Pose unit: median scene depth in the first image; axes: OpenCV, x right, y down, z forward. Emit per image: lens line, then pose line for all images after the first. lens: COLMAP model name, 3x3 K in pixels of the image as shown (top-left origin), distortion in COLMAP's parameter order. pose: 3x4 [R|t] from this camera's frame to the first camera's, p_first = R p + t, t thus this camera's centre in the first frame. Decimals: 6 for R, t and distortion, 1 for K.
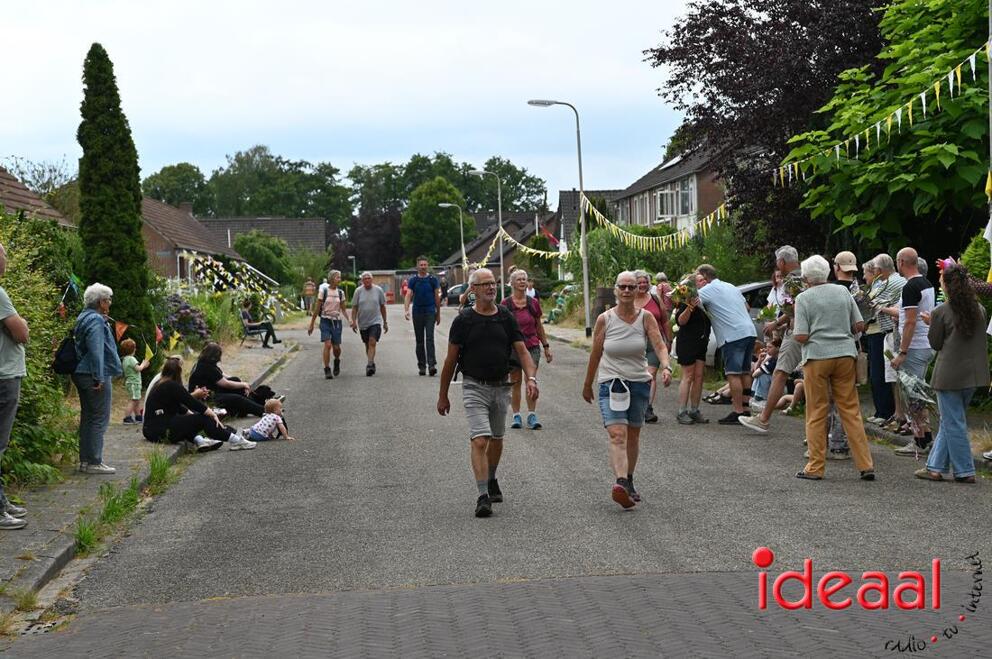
lens RADIAL K [[1783.6, 0, 494.1], [0, 1783.6, 325.9], [0, 0, 1]] dist [0.167342, 0.000000]
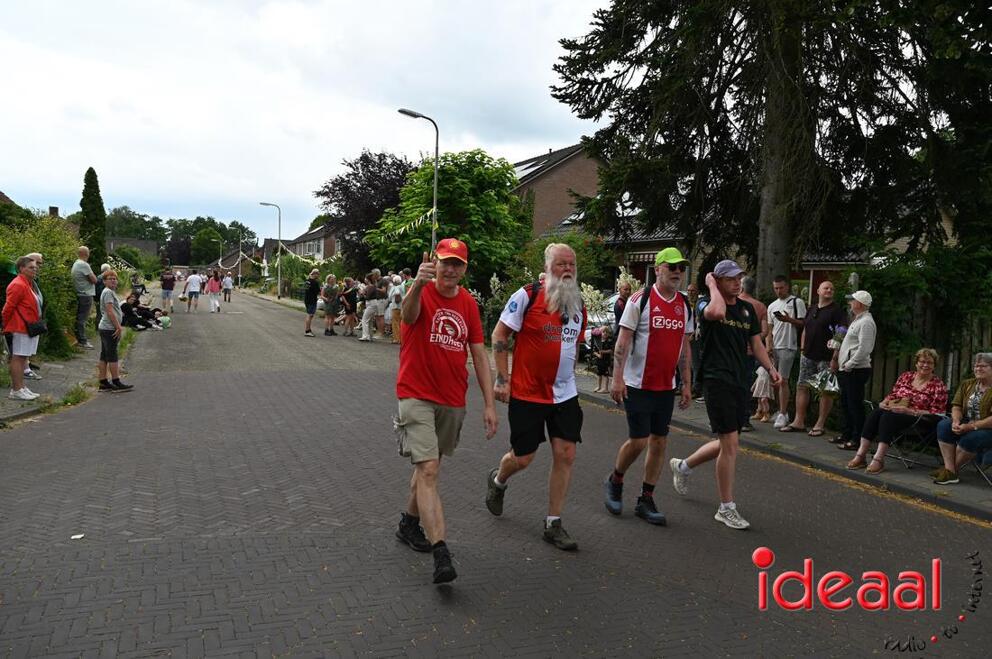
lens RADIAL K [[813.5, 0, 493.3], [0, 813.5, 327.2], [0, 0, 1]] dist [-0.012615, -0.000807]
pose [[0.941639, 0.052780, 0.332461, -0.034528], [-0.061924, 0.997937, 0.016961, 0.006307], [-0.330879, -0.036558, 0.942965, -0.148367]]
